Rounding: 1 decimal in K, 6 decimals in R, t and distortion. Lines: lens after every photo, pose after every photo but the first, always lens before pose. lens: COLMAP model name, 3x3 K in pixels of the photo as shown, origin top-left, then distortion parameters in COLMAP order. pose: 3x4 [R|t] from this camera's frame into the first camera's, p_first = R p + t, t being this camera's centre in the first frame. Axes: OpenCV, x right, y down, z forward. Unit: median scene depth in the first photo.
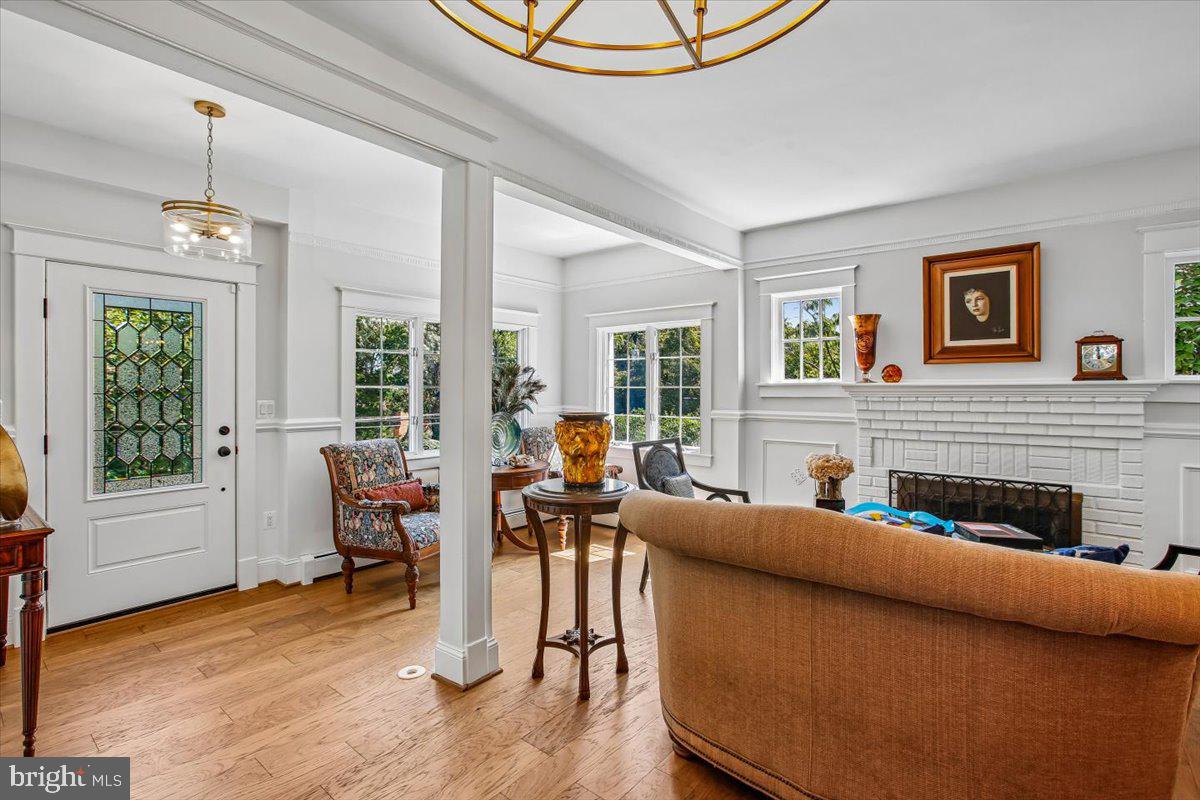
lens RADIAL K [[551.7, 0, 602.1], [0, 551.7, 392.7], [0, 0, 1]] dist [-0.023063, -0.000752]
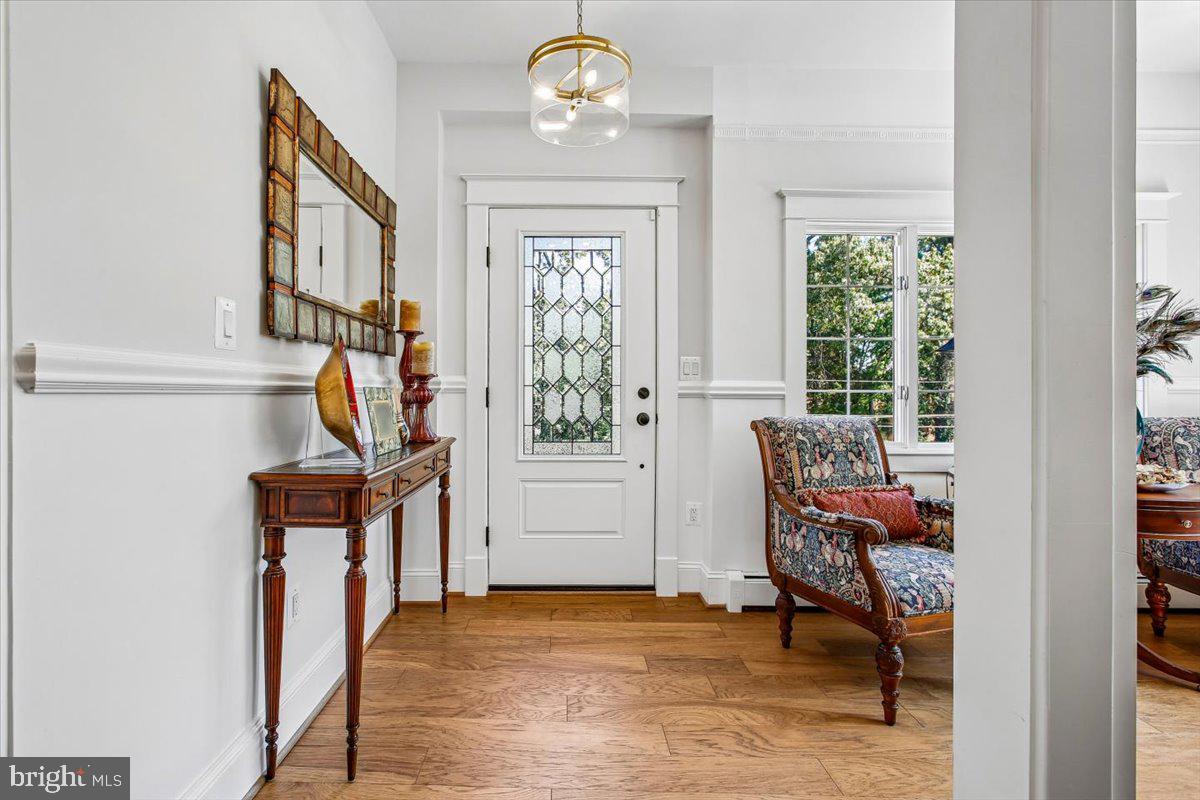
lens RADIAL K [[517.0, 0, 599.8], [0, 517.0, 396.4], [0, 0, 1]] dist [-0.017501, 0.001195]
pose [[0.639683, 0.001992, -0.768636, -0.135528], [-0.013846, 0.999864, -0.008933, 0.077567], [0.768514, 0.016357, 0.639624, 0.434749]]
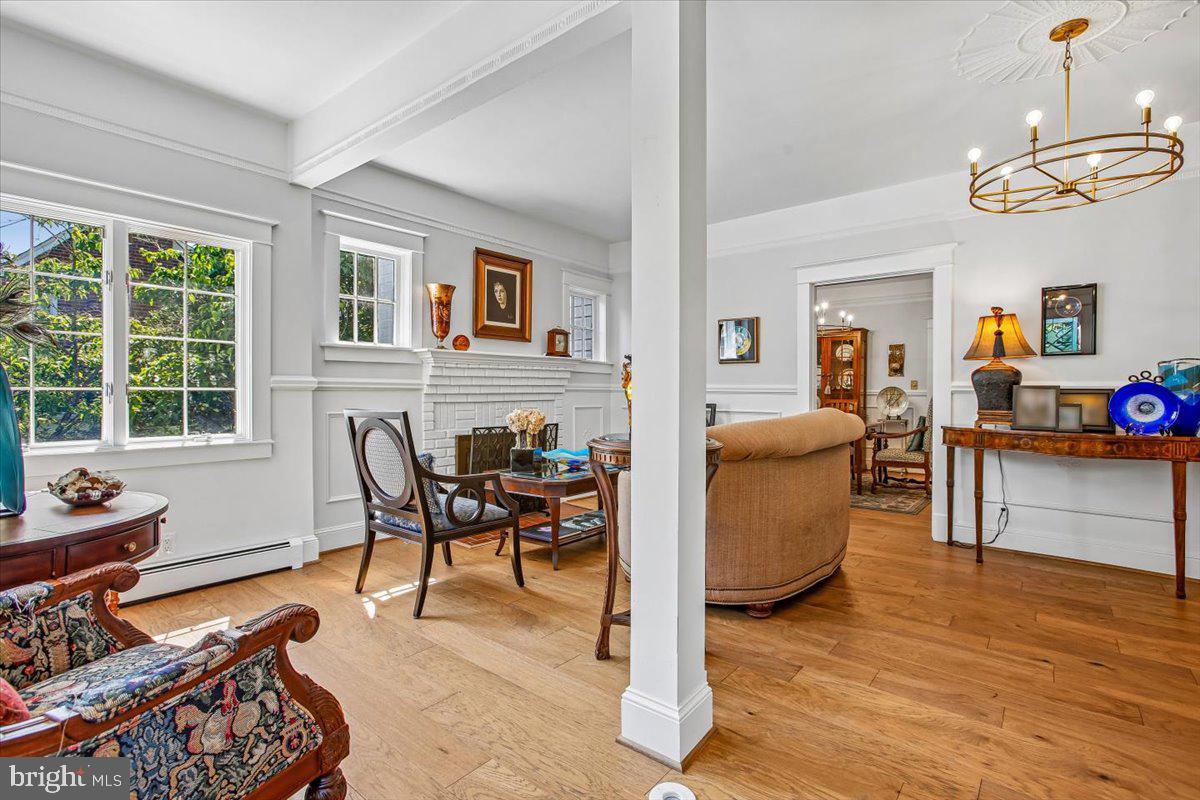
lens RADIAL K [[551.7, 0, 598.7], [0, 551.7, 393.2], [0, 0, 1]] dist [-0.023063, -0.000752]
pose [[0.015129, -0.007034, 0.999861, -0.652483], [0.002763, 0.999972, 0.006993, 0.066725], [-0.999882, 0.002656, 0.015148, 0.772825]]
